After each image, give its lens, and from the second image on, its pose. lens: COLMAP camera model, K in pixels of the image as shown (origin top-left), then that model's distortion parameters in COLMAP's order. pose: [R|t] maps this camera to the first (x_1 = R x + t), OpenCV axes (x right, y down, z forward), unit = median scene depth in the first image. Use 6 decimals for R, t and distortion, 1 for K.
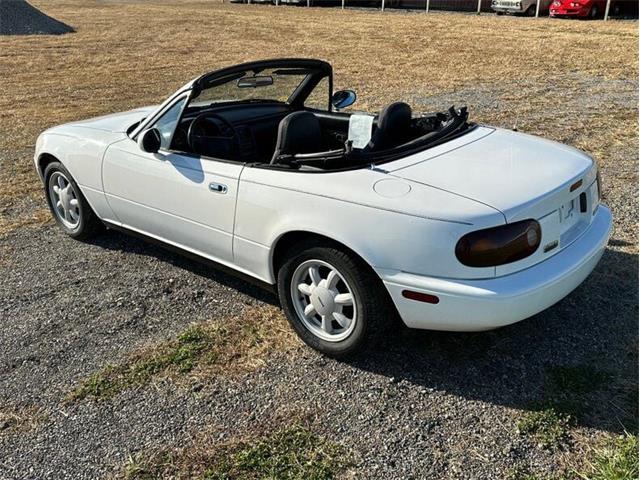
lens RADIAL K [[602.2, 0, 318.4], [0, 602.2, 235.3], [0, 0, 1]] dist [0.174099, -0.345736]
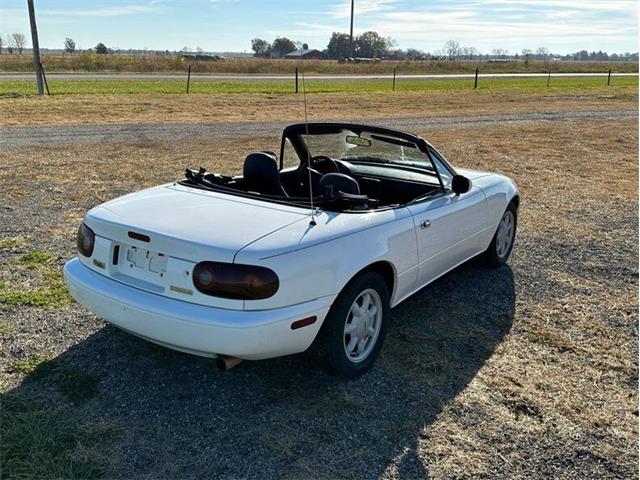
lens RADIAL K [[606.4, 0, 317.9], [0, 606.4, 226.7], [0, 0, 1]] dist [0.169588, -0.349530]
pose [[0.081622, 0.274152, -0.958216, 1.421066], [-0.404766, 0.887686, 0.219494, -0.443019], [0.910770, 0.369938, 0.183422, 1.041095]]
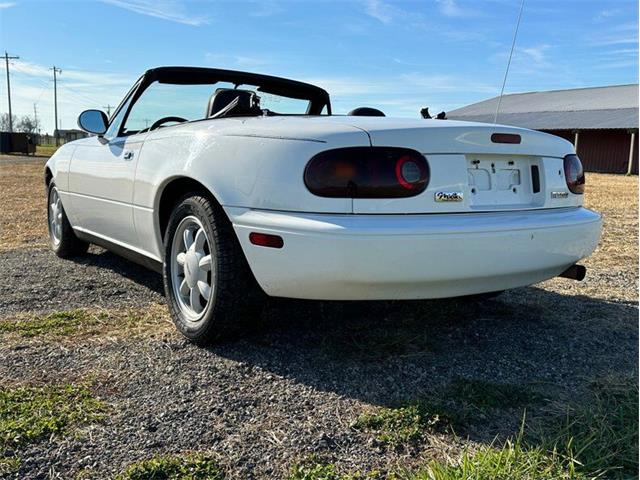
lens RADIAL K [[602.2, 0, 318.4], [0, 602.2, 235.3], [0, 0, 1]] dist [0.174099, -0.345736]
pose [[0.966408, 0.066500, -0.248259, 0.377205], [-0.129281, 0.960625, -0.245938, 0.246341], [0.222129, 0.269771, 0.936954, 0.250213]]
